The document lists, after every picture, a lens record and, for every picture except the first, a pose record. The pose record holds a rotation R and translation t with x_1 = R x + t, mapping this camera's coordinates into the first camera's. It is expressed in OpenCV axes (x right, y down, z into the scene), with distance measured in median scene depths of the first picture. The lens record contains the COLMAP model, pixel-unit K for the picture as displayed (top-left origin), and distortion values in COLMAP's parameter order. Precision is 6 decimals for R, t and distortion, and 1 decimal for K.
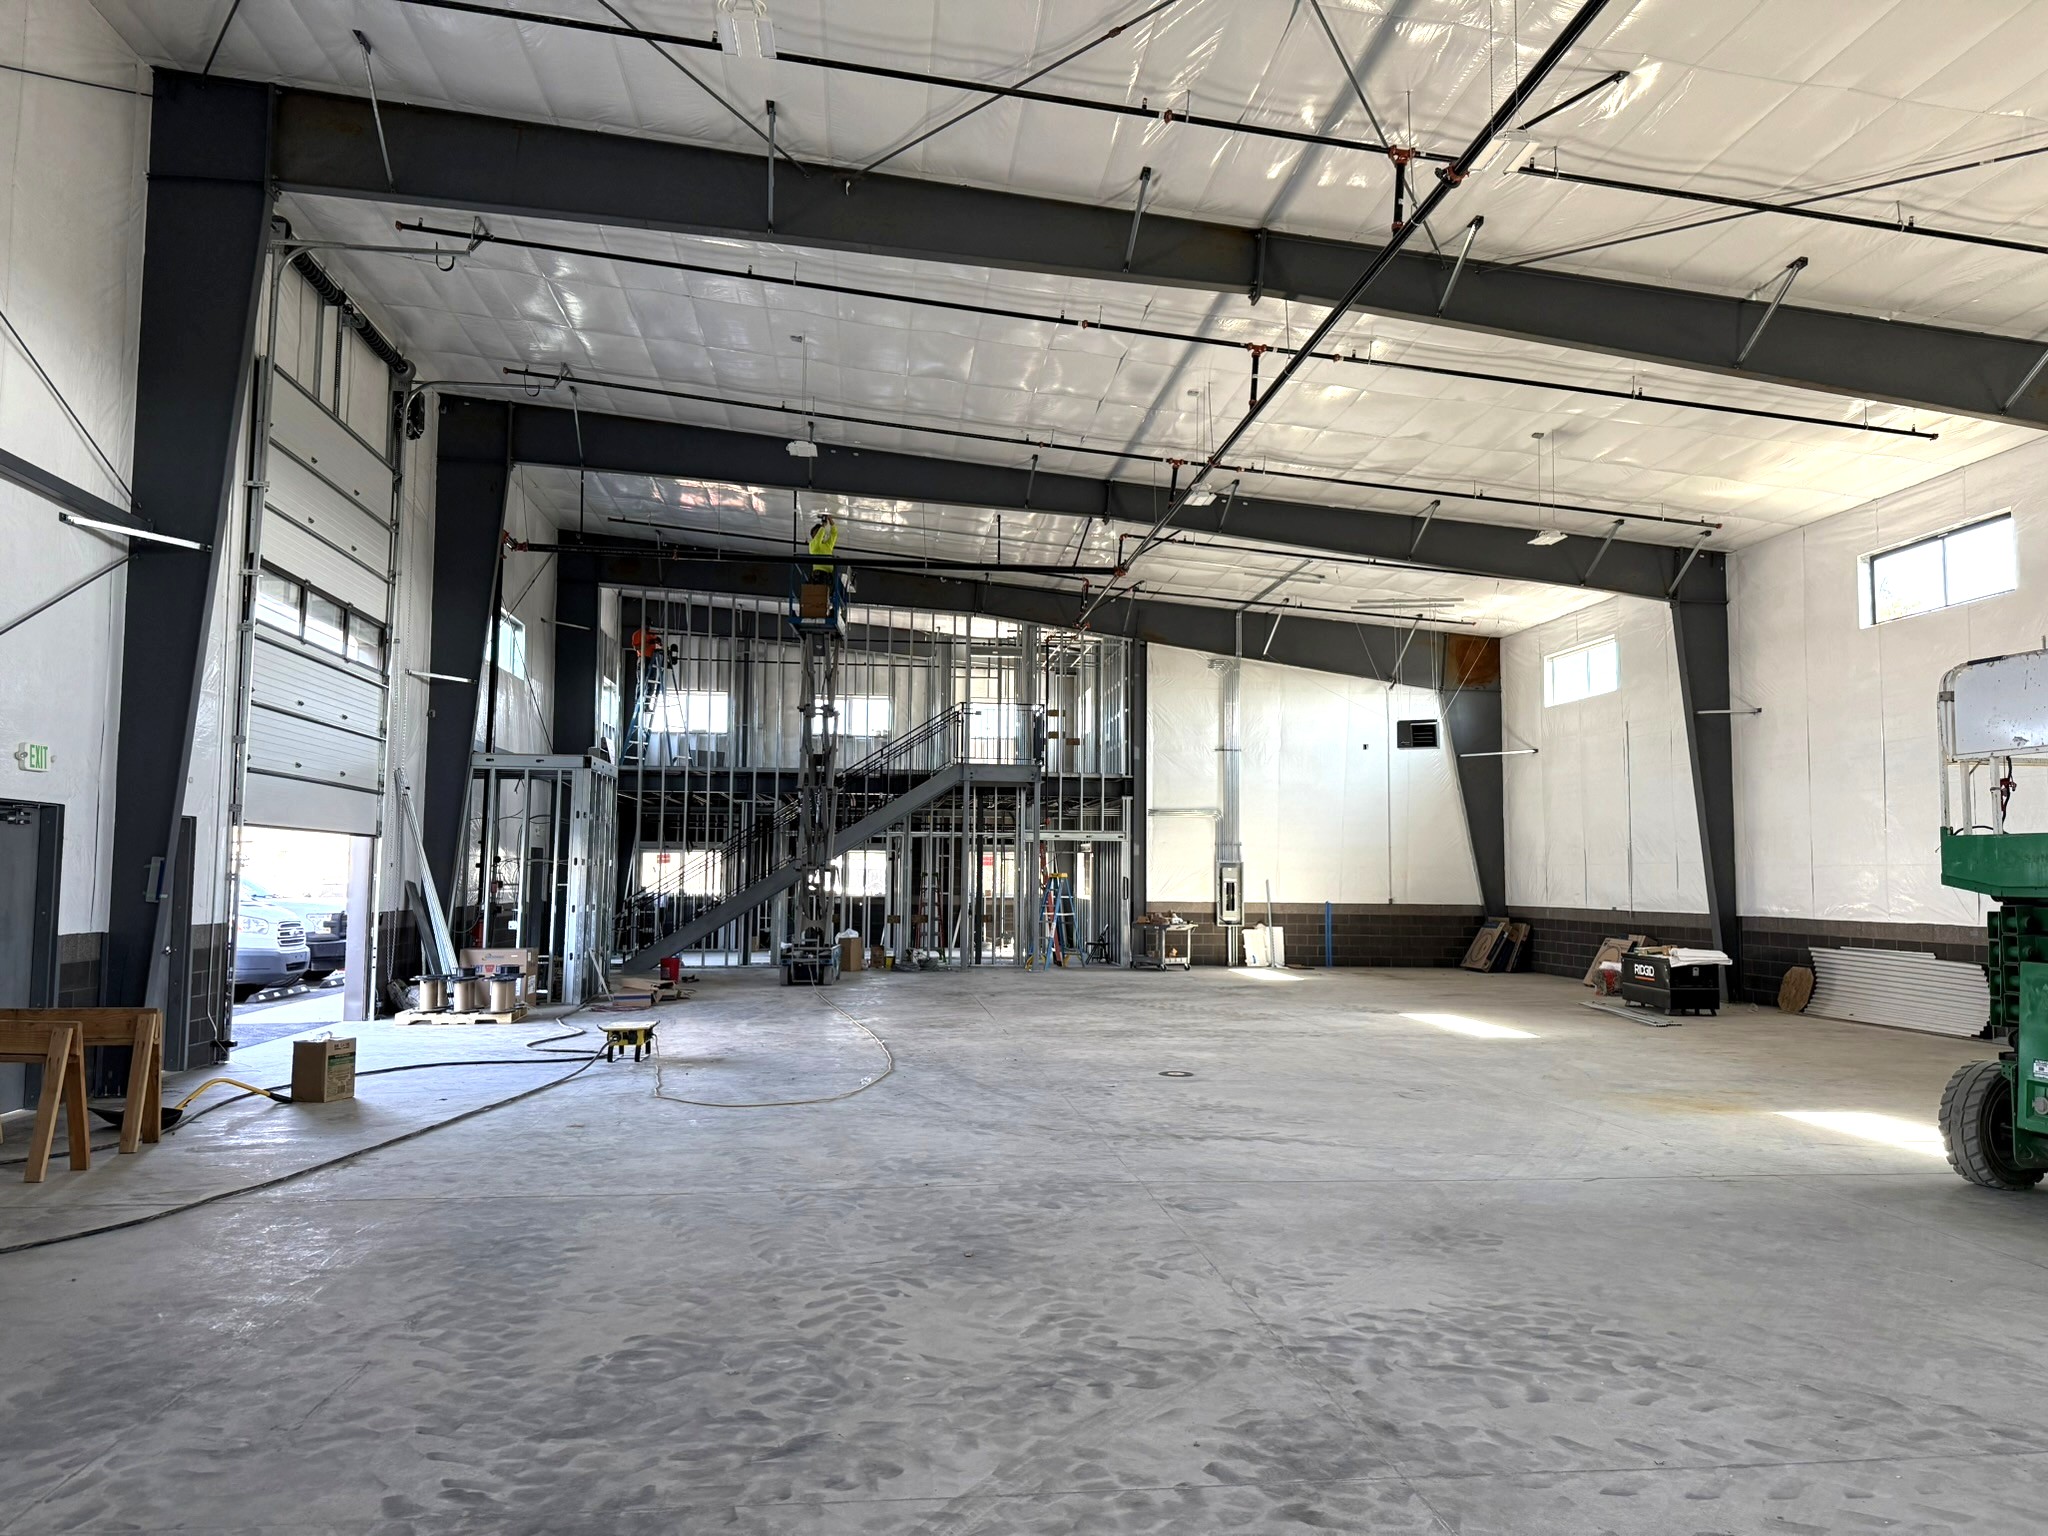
lens RADIAL K [[1412.7, 0, 1037.5], [0, 1412.7, 769.3], [0, 0, 1]] dist [0.139955, -0.208191]
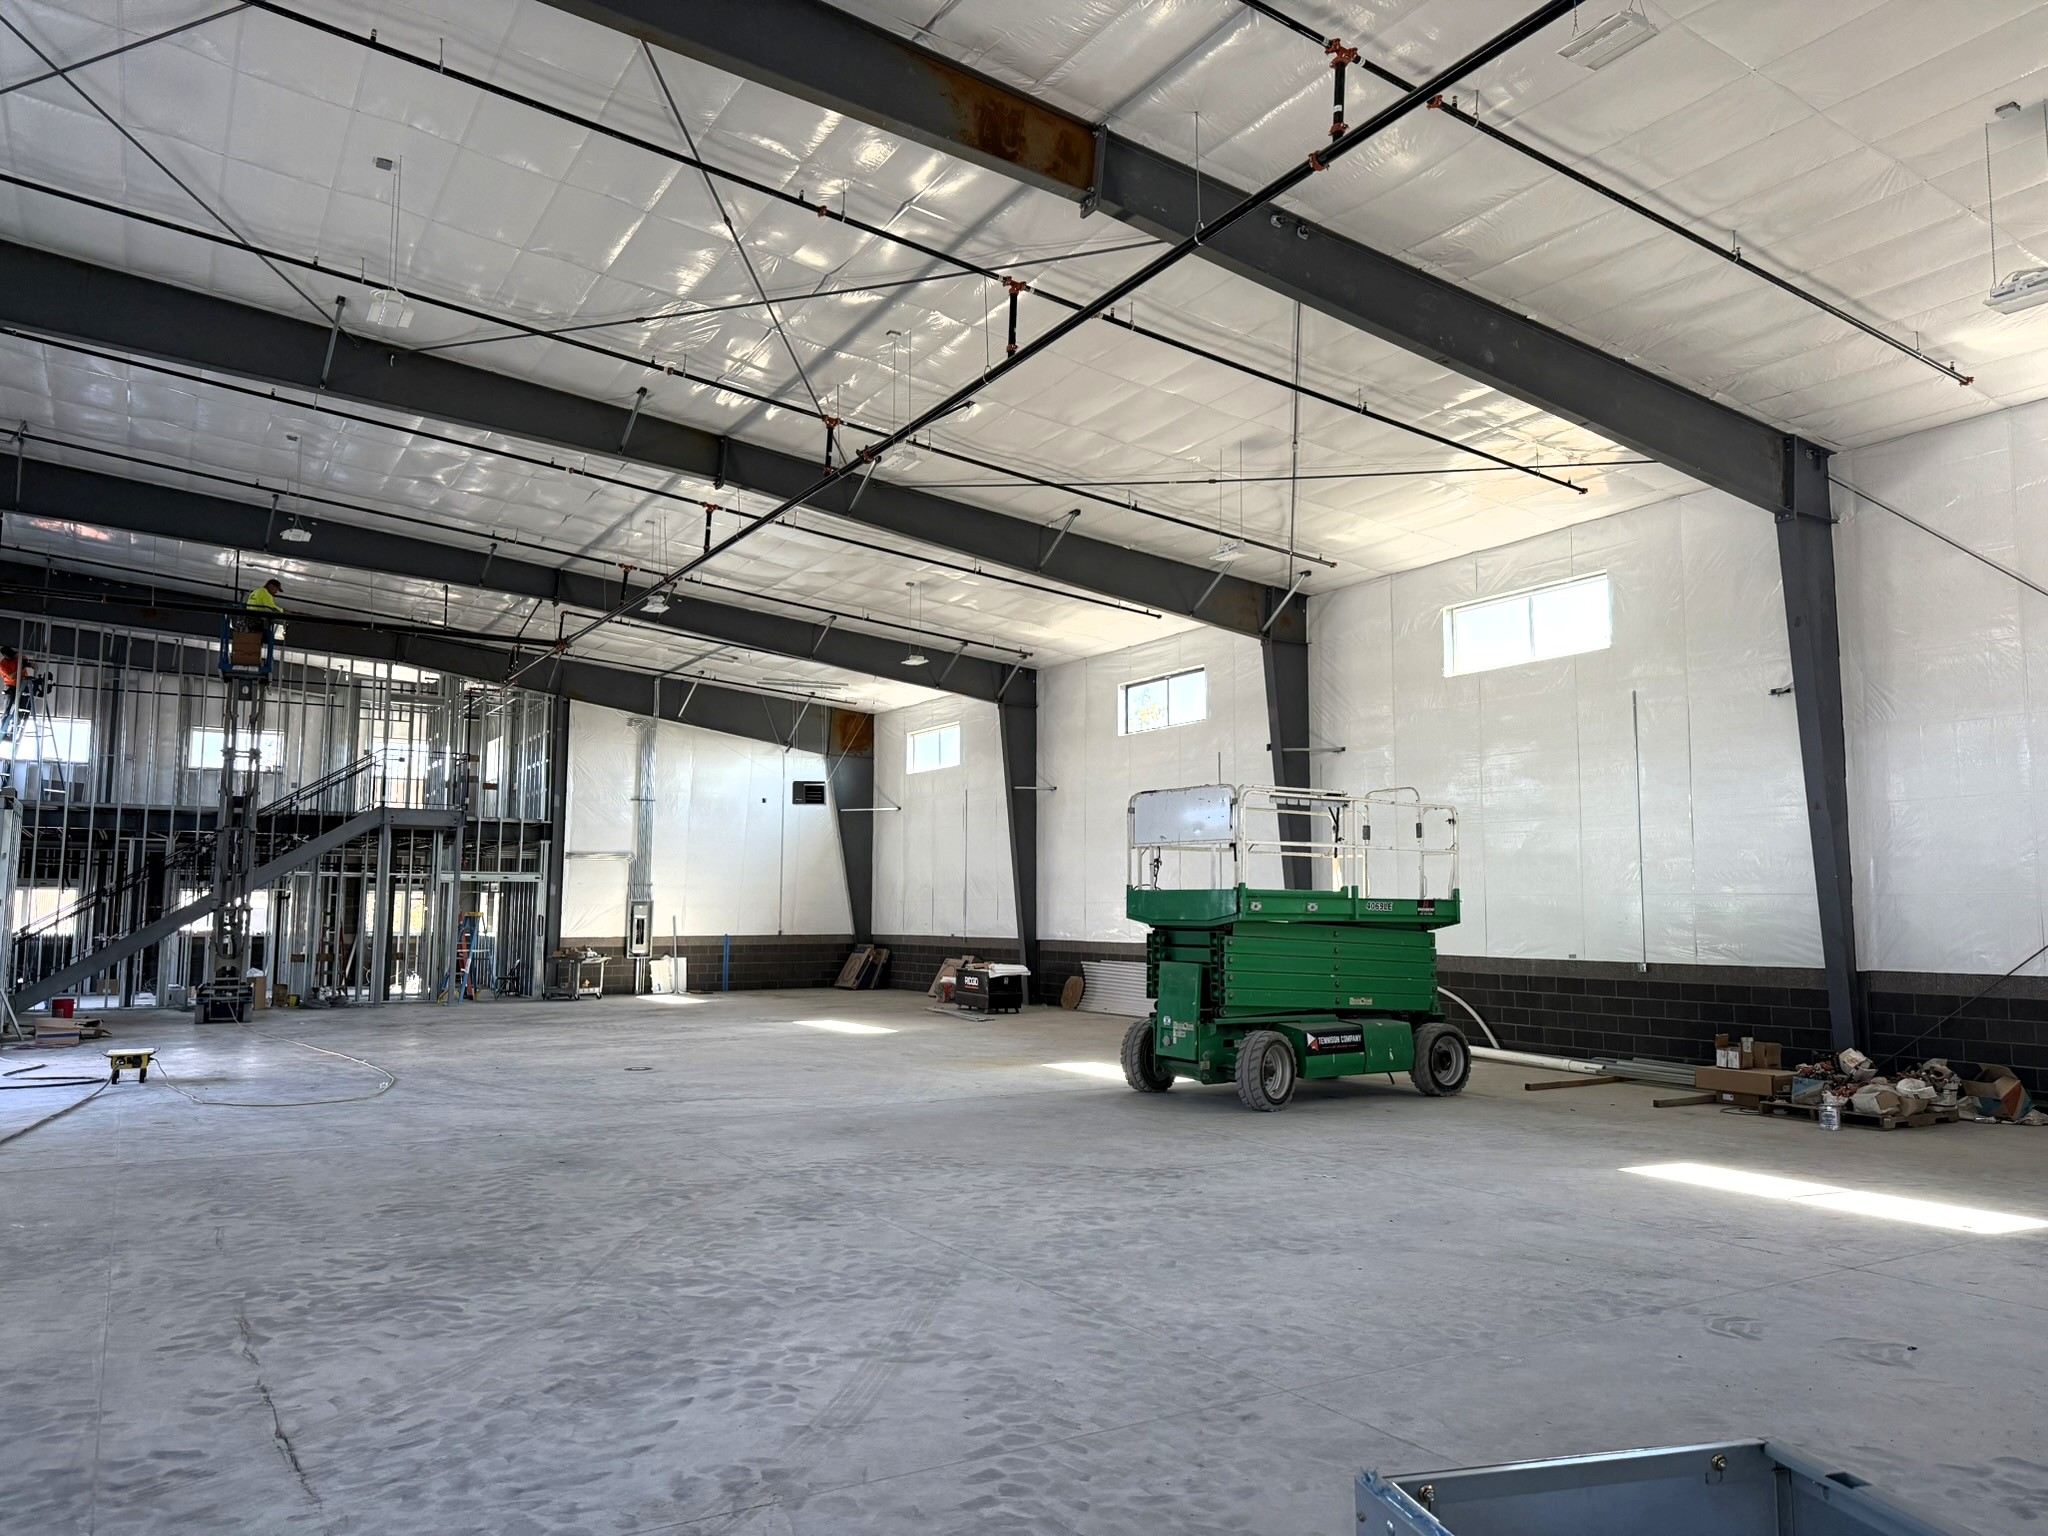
lens RADIAL K [[1412.7, 0, 1037.5], [0, 1412.7, 769.3], [0, 0, 1]] dist [0.139955, -0.208191]
pose [[0.905122, 0.039168, 0.423343, -0.072389], [-0.029539, 0.999135, -0.029285, -0.016657], [-0.424124, 0.014002, 0.905496, -0.181313]]
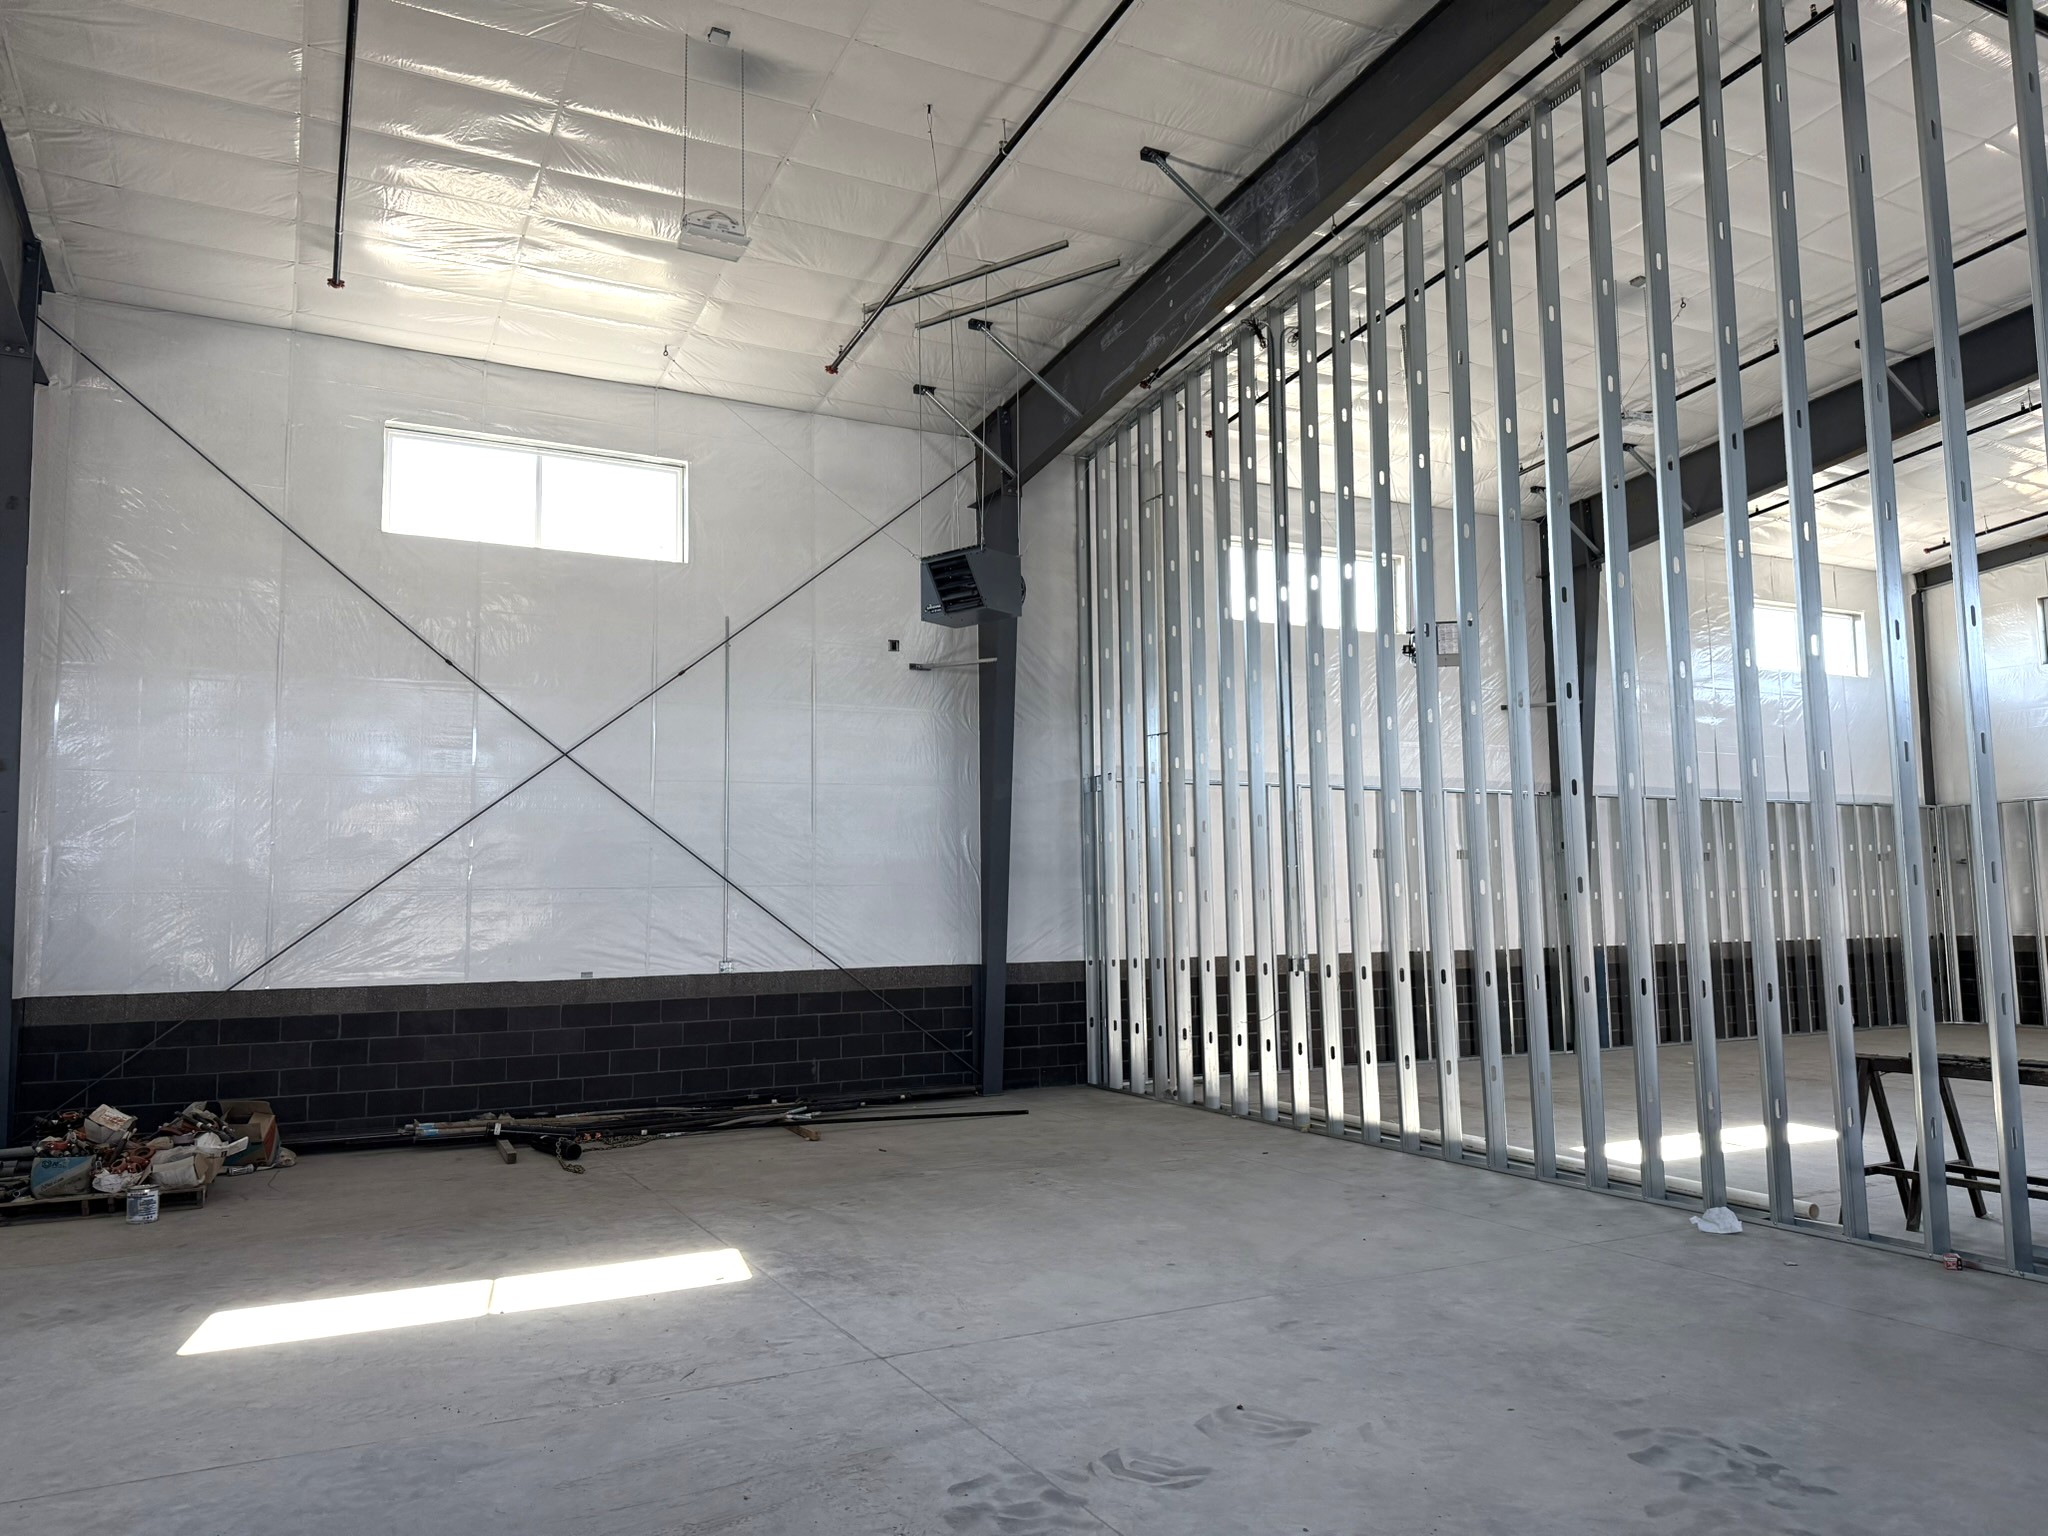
lens RADIAL K [[1430.0, 0, 1024.0], [0, 1430.0, 768.0], [0, 0, 1]] dist [0.001027, 0.002551]
pose [[-0.352383, 0.094488, 0.931074, -0.015085], [-0.054954, 0.991084, -0.121376, 0.007726], [-0.934241, -0.093937, -0.344049, 0.106669]]
